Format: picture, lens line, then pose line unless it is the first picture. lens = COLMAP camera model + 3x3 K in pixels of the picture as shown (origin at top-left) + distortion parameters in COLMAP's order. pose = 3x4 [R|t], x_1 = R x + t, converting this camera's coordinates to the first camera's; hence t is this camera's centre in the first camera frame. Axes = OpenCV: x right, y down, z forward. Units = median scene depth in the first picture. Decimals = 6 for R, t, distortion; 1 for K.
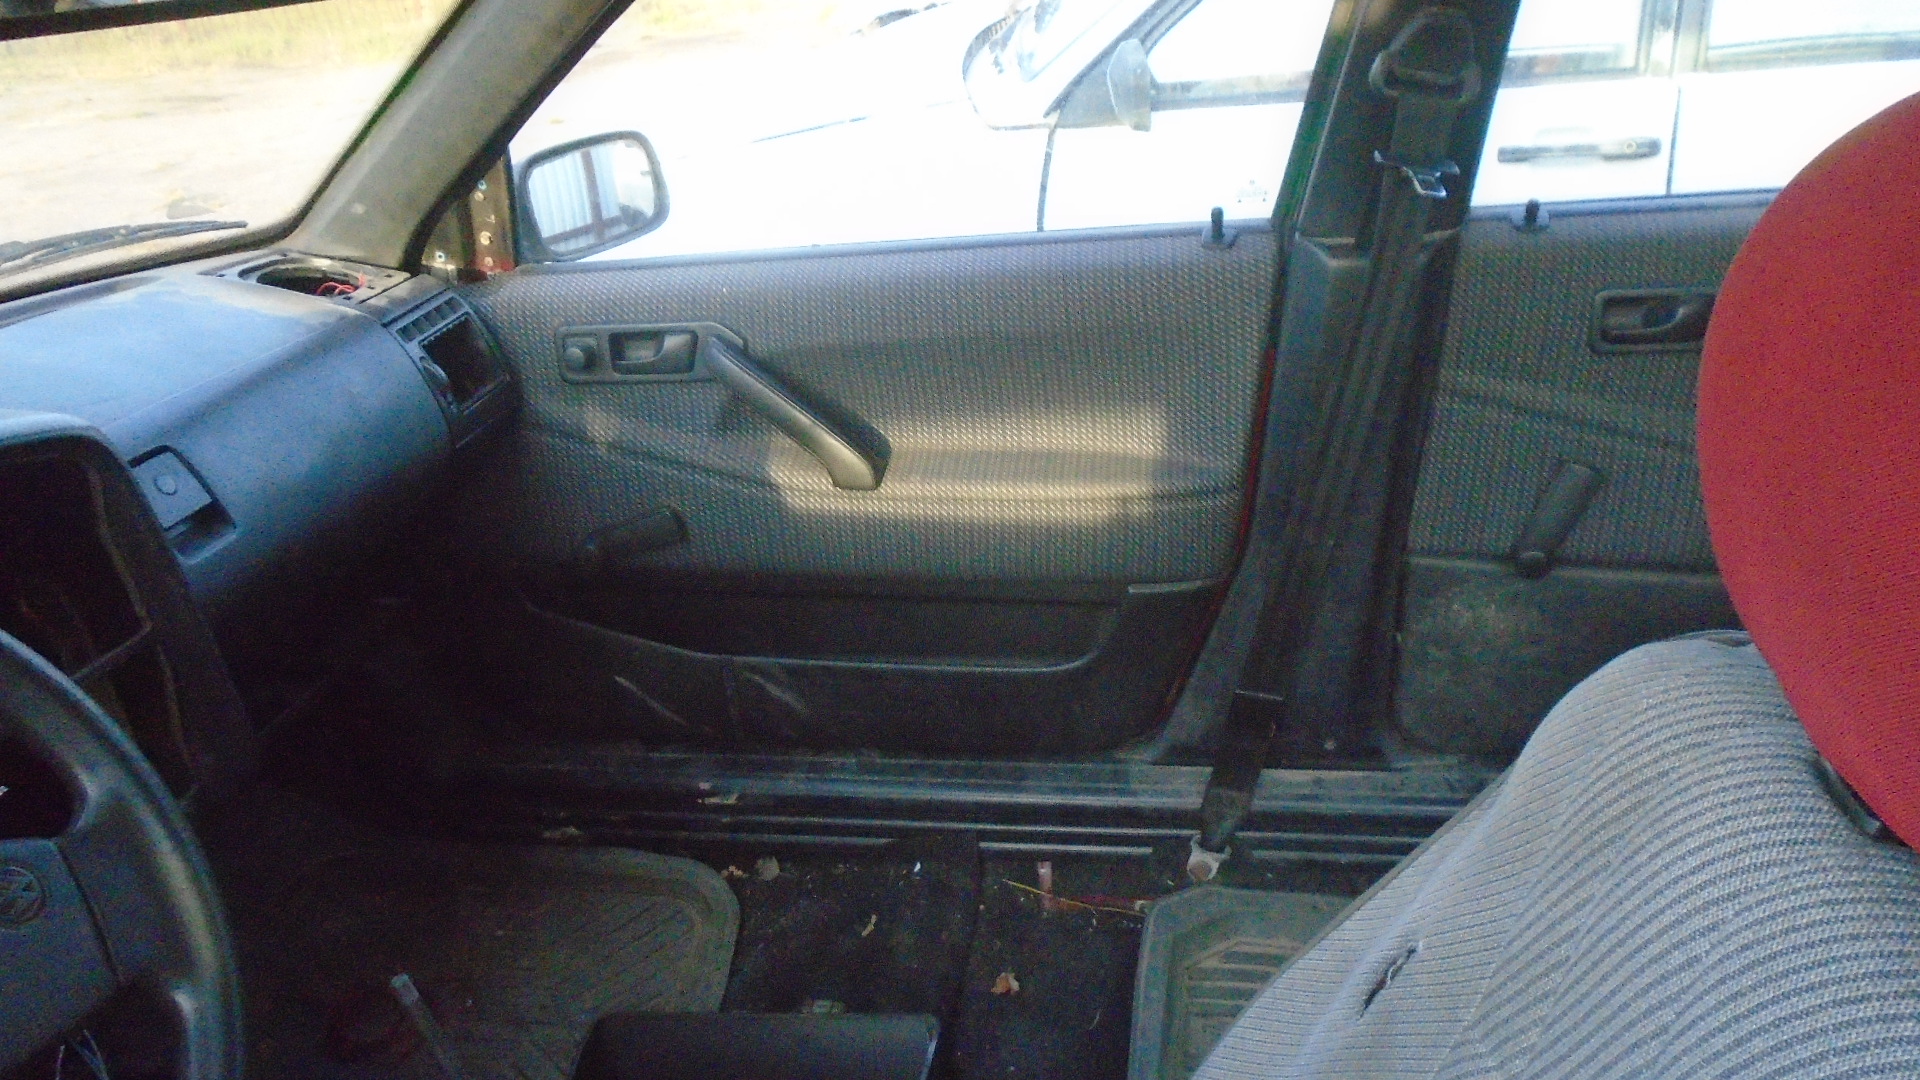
lens RADIAL K [[1478.2, 0, 958.2], [0, 1478.2, 527.0], [0, 0, 1]] dist [-0.018778, 0.011134]
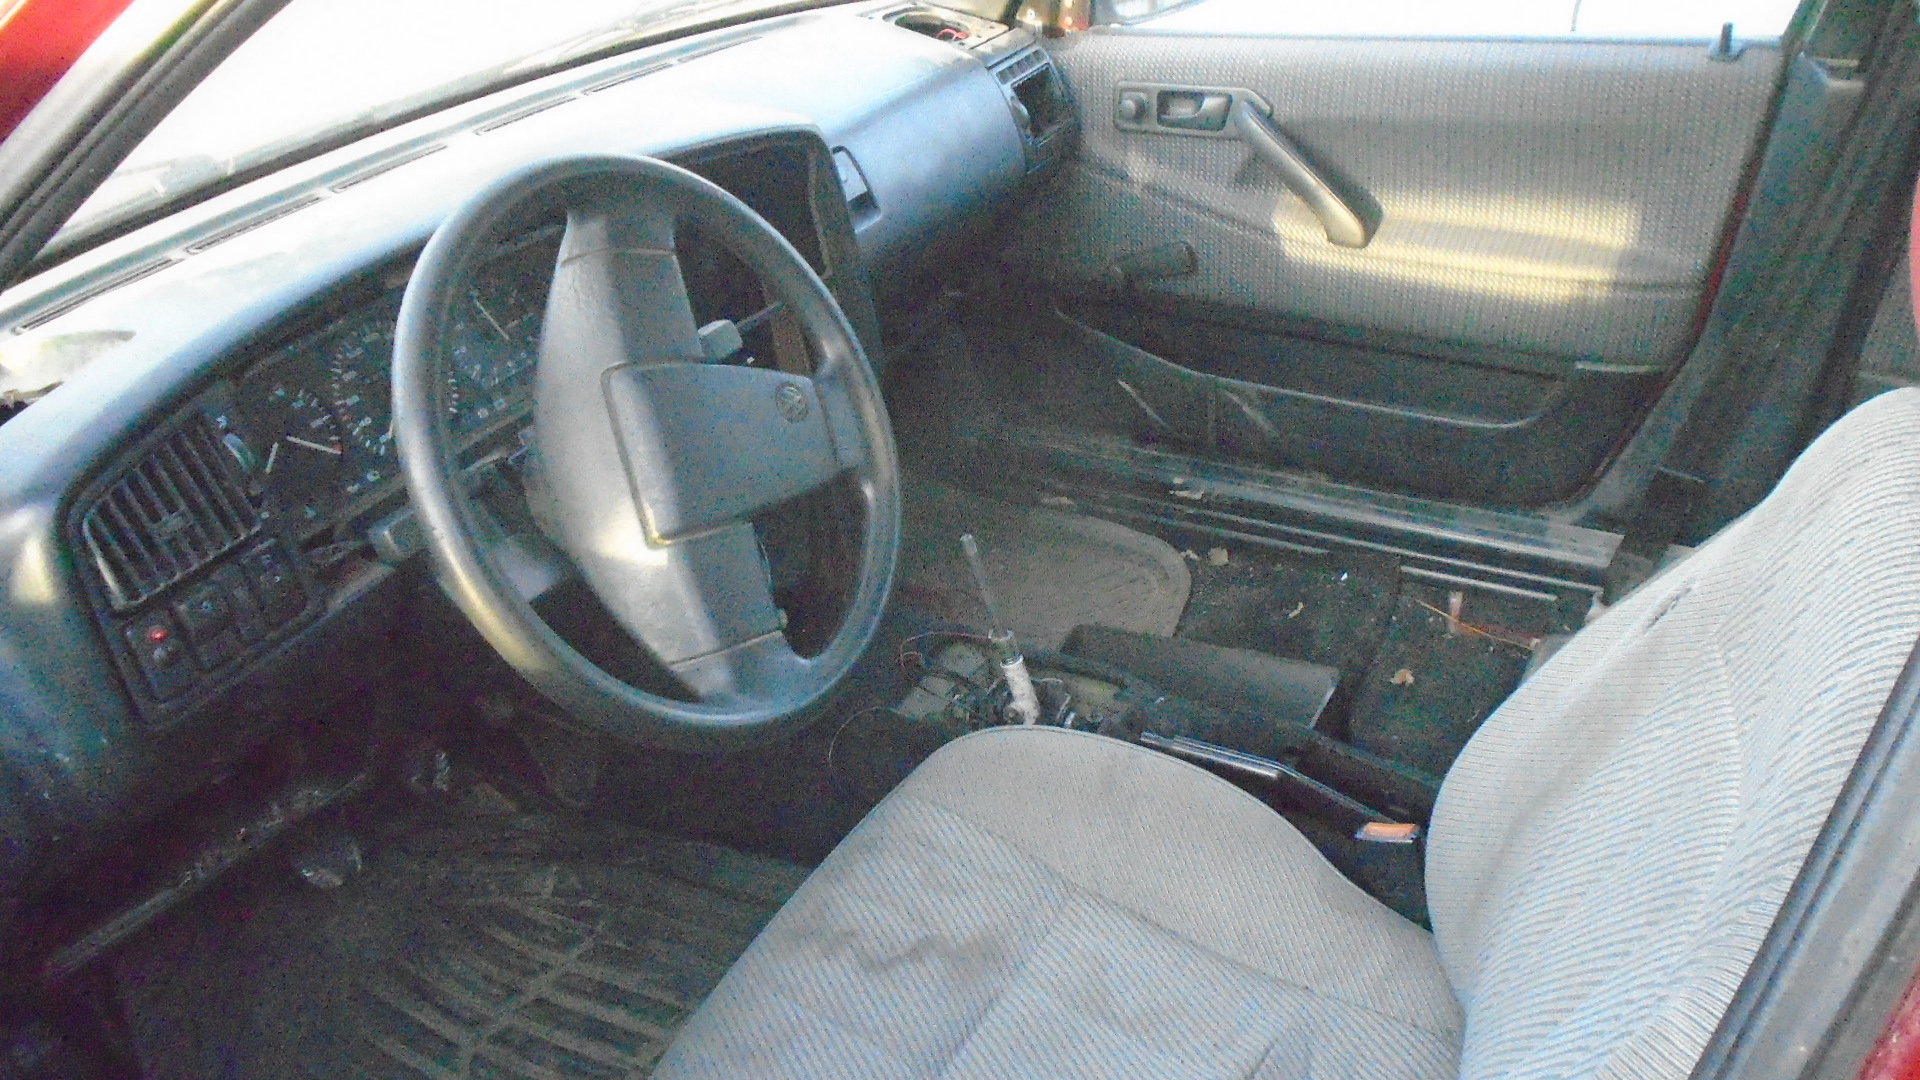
lens RADIAL K [[1478.2, 0, 958.2], [0, 1478.2, 527.0], [0, 0, 1]] dist [-0.018778, 0.011134]
pose [[0.940981, 0.172613, -0.291135, 0.020088], [-0.126611, 0.977245, 0.170184, 0.031655], [0.313886, -0.123279, 0.941423, -0.221767]]
